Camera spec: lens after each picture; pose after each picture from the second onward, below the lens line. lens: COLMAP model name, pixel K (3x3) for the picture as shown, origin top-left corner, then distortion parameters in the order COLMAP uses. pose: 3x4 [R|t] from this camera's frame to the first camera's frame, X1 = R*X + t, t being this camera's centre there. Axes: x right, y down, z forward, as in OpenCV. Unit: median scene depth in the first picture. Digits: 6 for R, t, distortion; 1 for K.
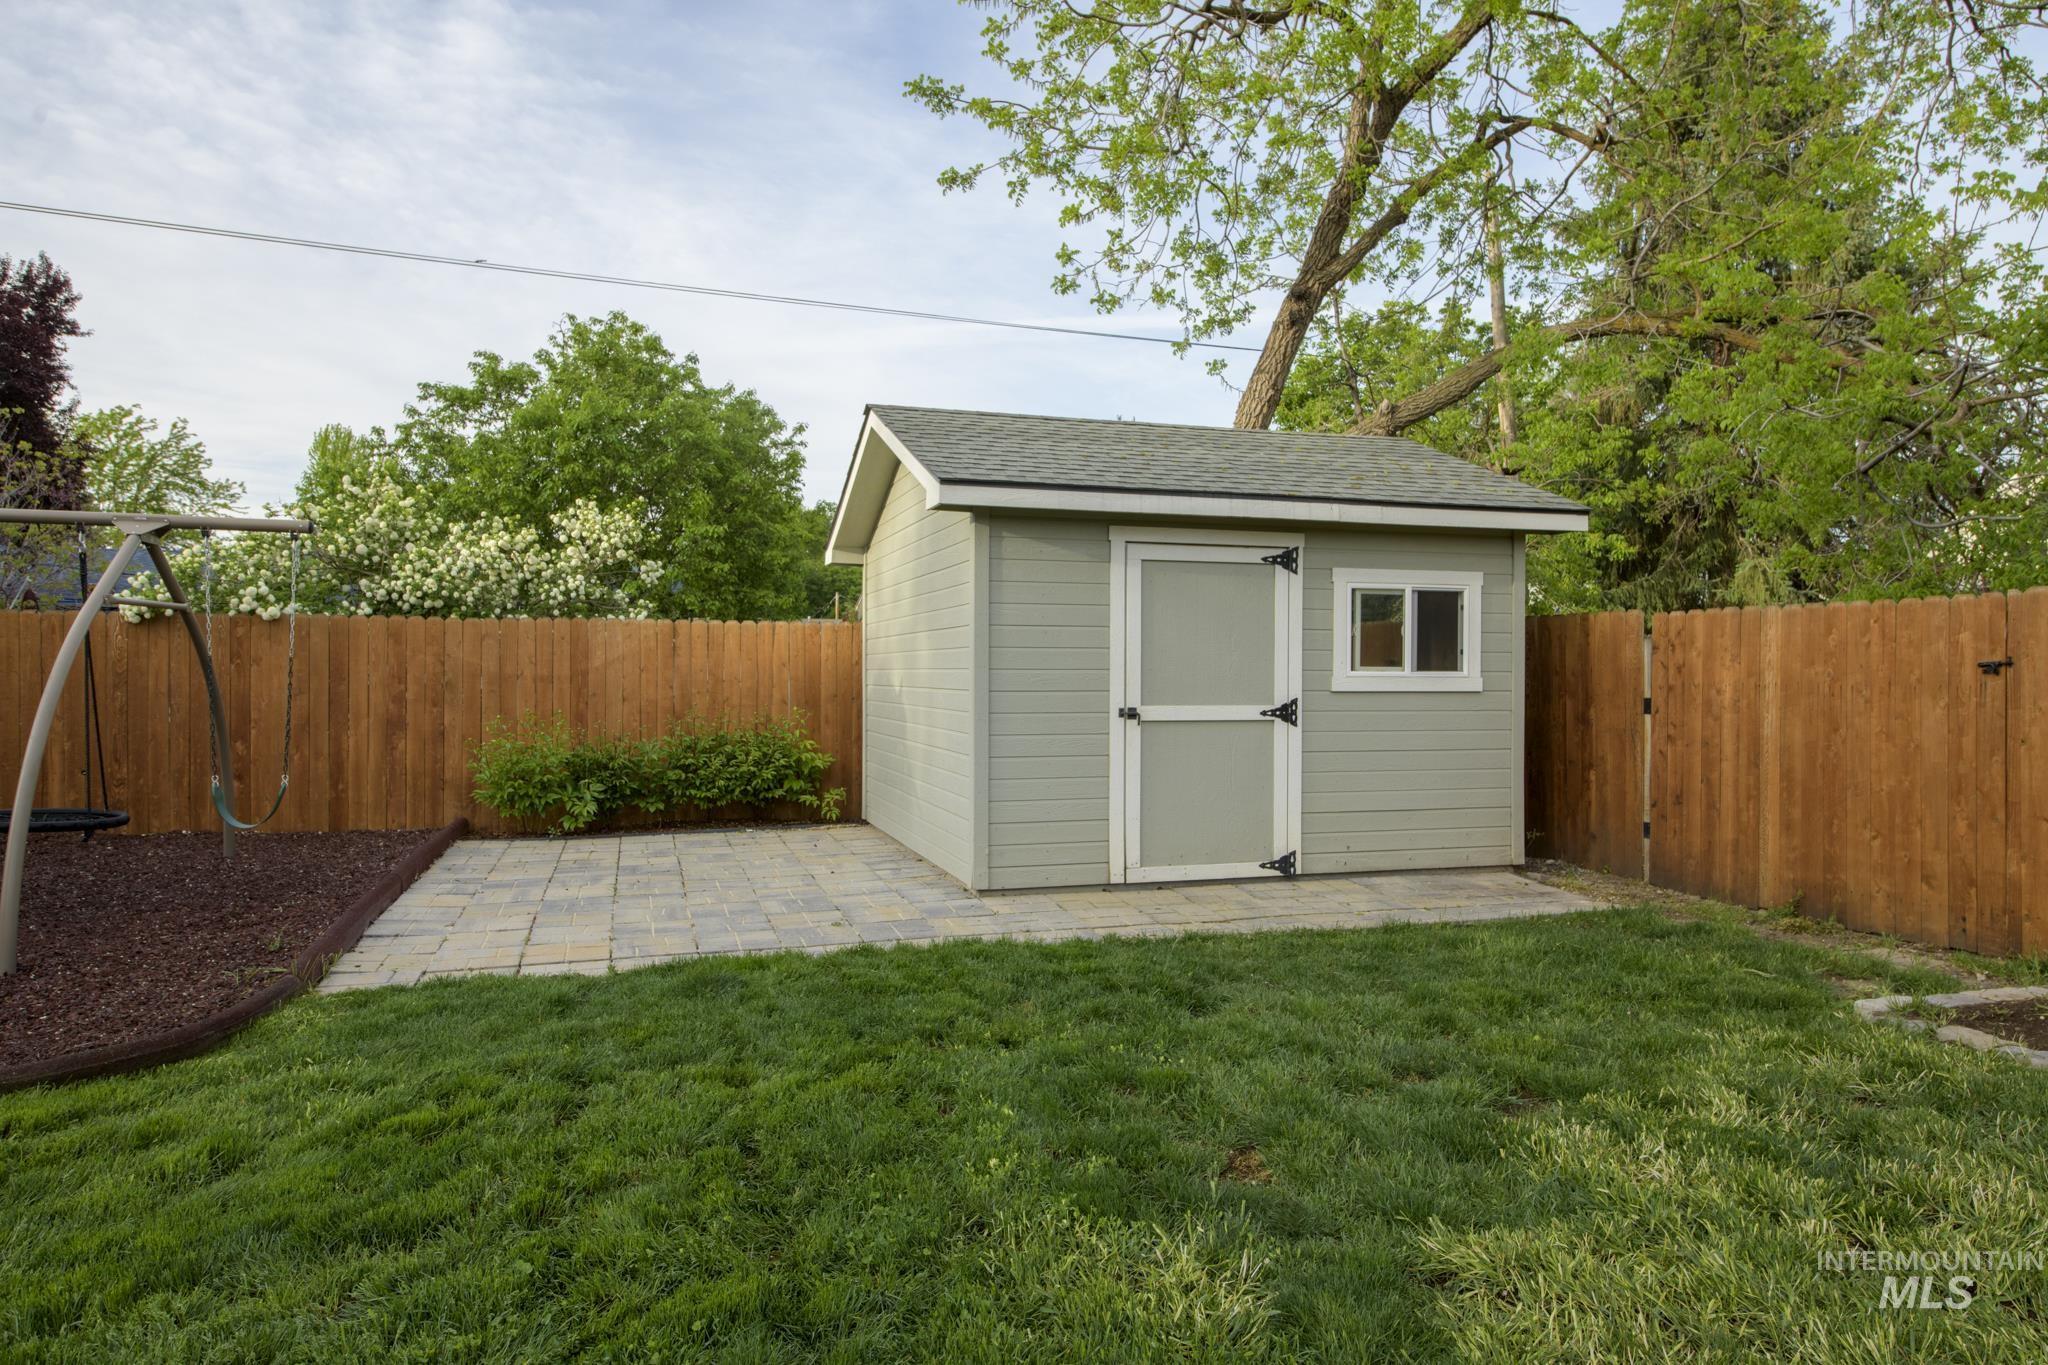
lens RADIAL K [[1314.5, 0, 1066.1], [0, 1314.5, 674.2], [0, 0, 1]] dist [-0.002684, -0.001386]
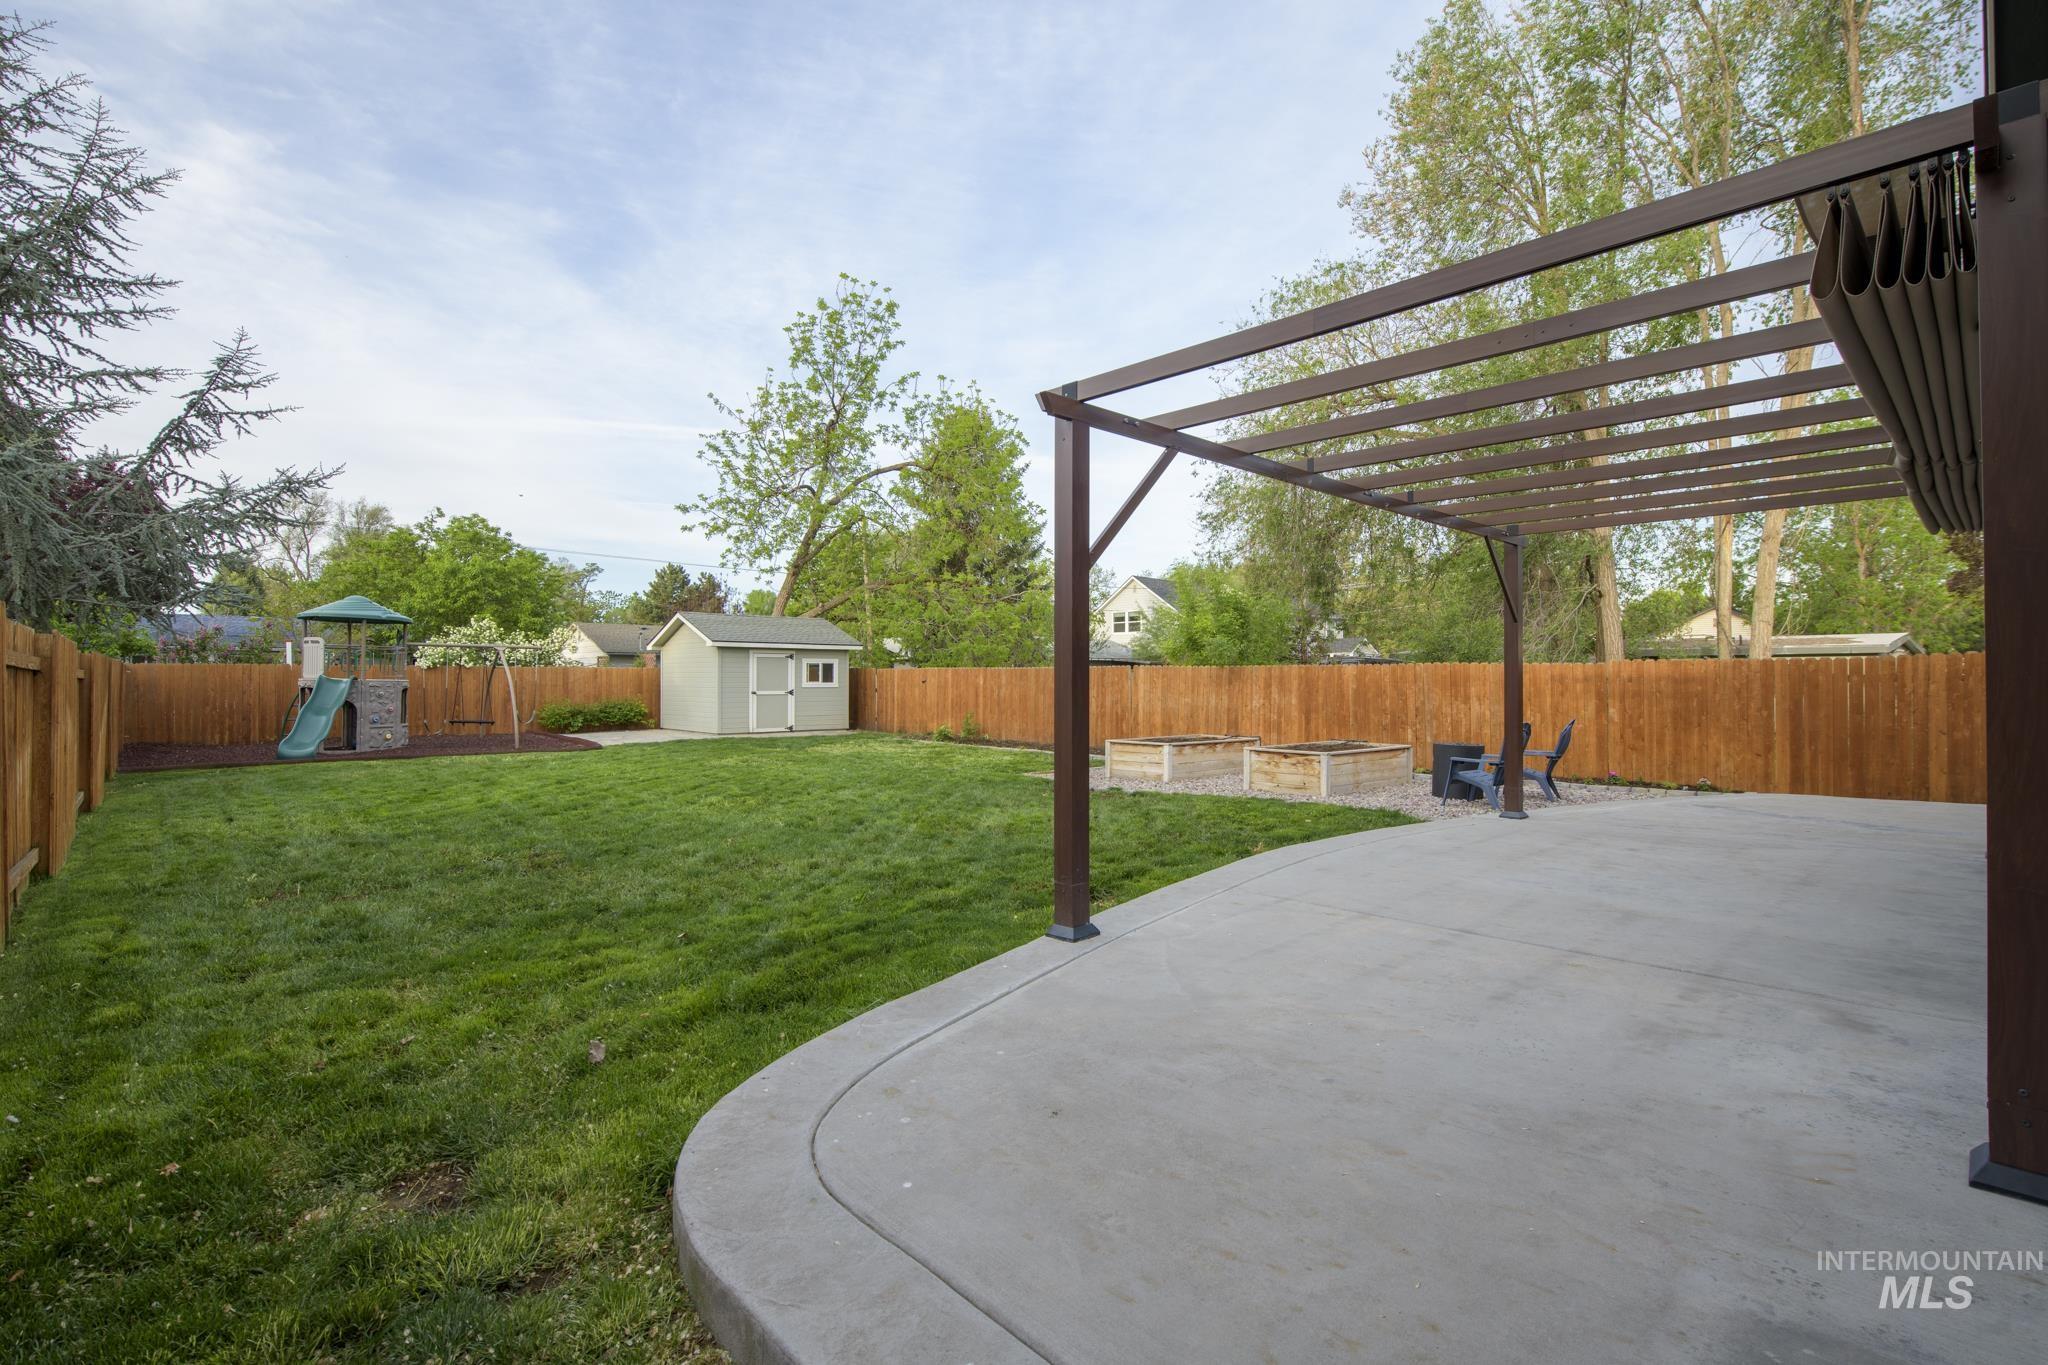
lens RADIAL K [[926.1, 0, 1024.0], [0, 926.1, 682.5], [0, 0, 1]] dist [-0.016396, 0.000290]
pose [[0.917957, -0.004181, 0.396657, -0.242560], [0.003011, 0.999989, 0.003572, -0.008404], [-0.396667, -0.002084, 0.917960, -1.513422]]
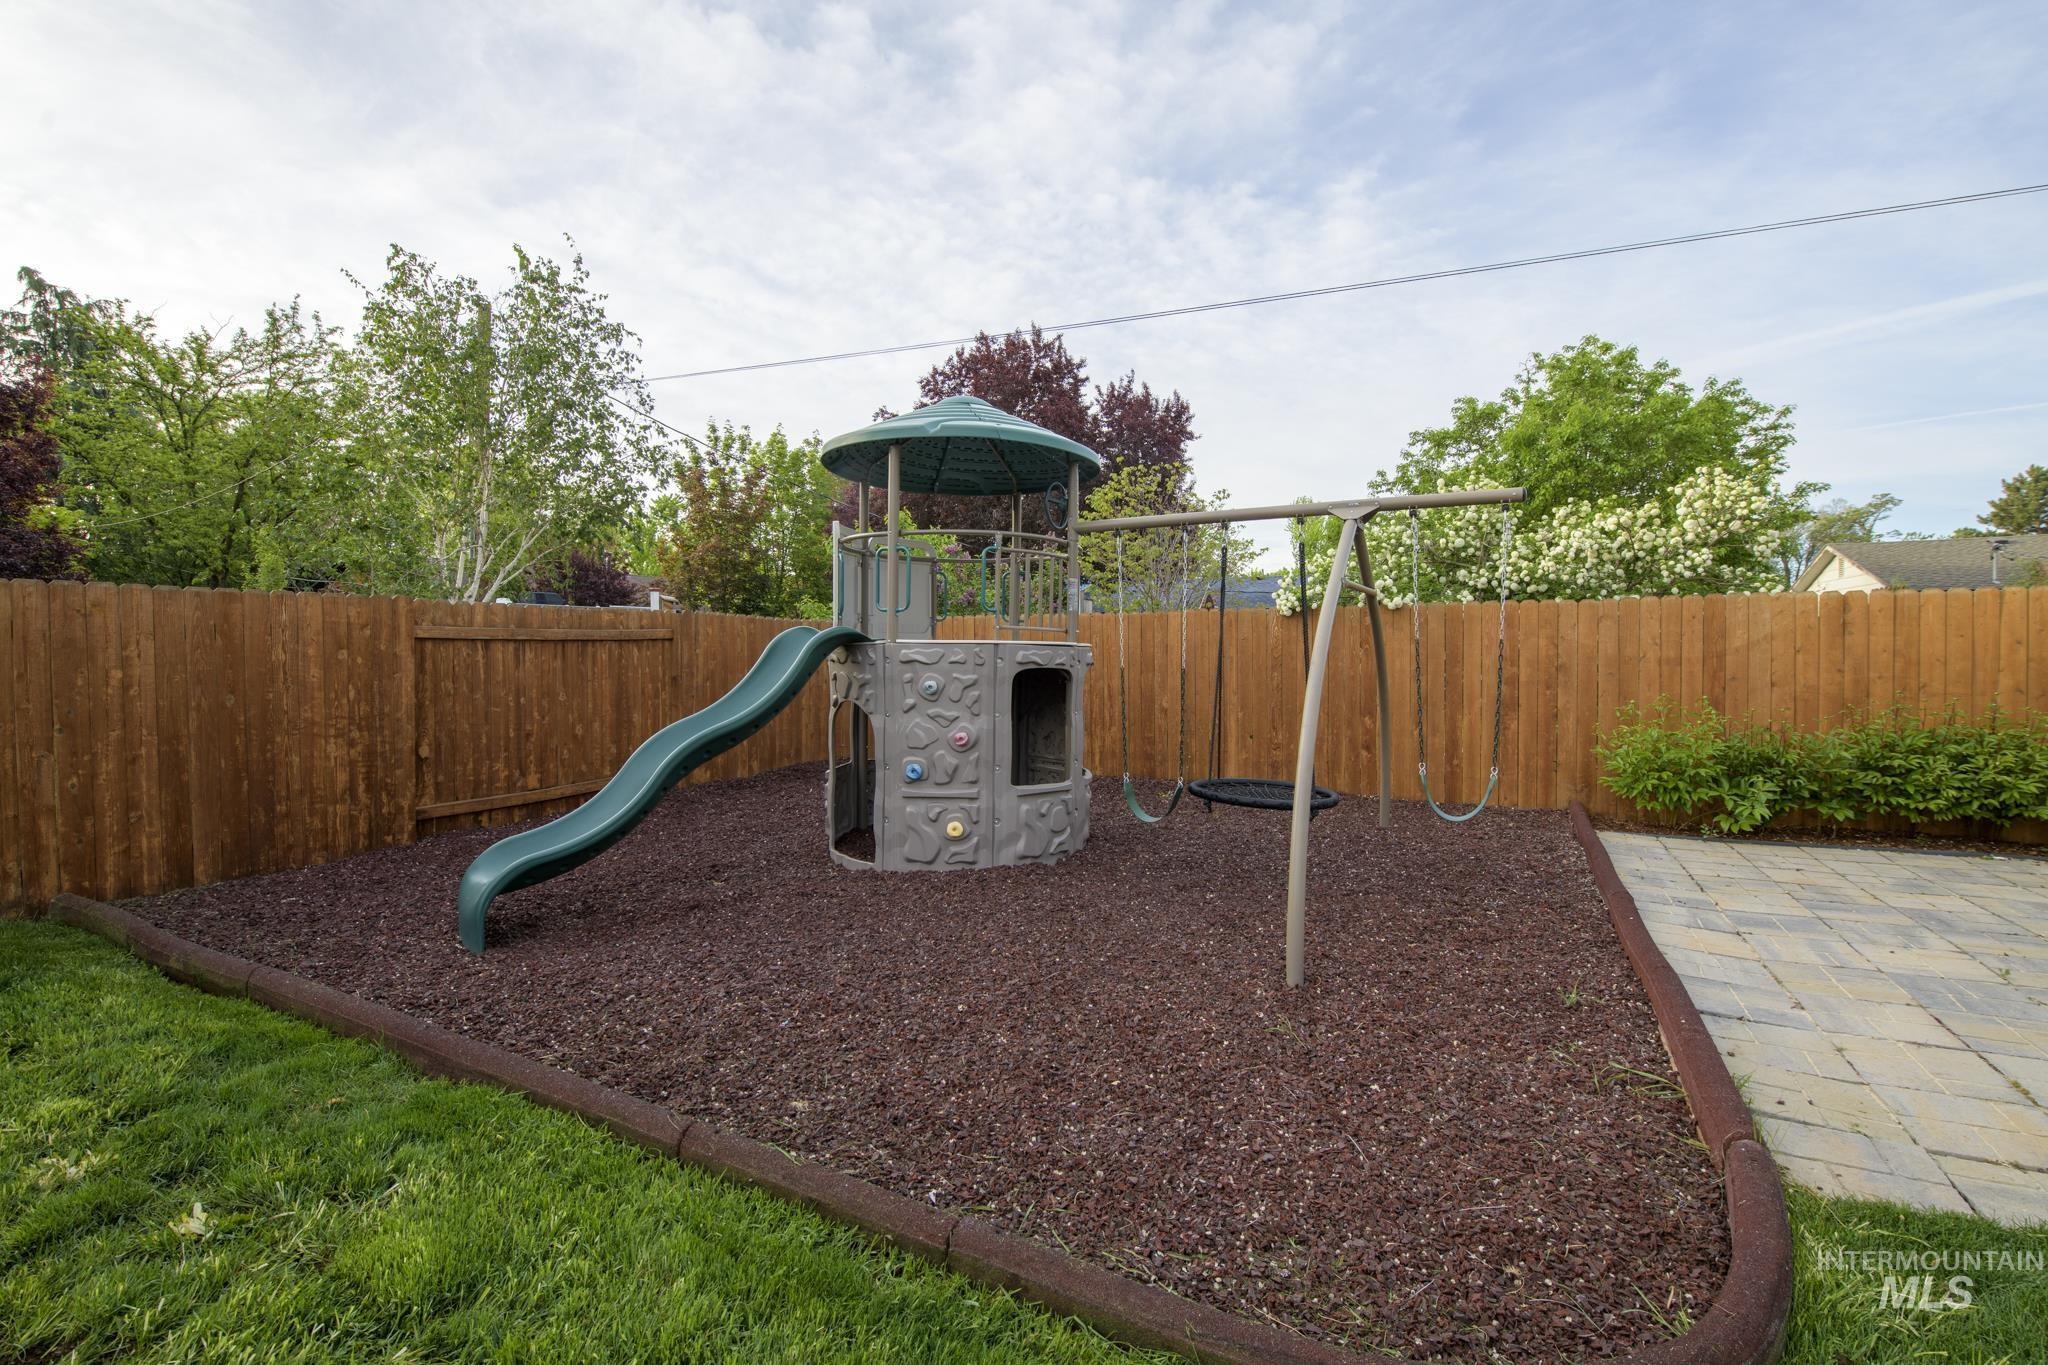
lens RADIAL K [[890.0, 0, 1024.0], [0, 890.0, 682.5], [0, 0, 1]] dist [0.000453, -0.006810]
pose [[0.696872, 0.015116, -0.717037, -0.267394], [0.005634, 0.999632, 0.026550, -0.000685], [0.717174, -0.022542, 0.696530, 0.231701]]
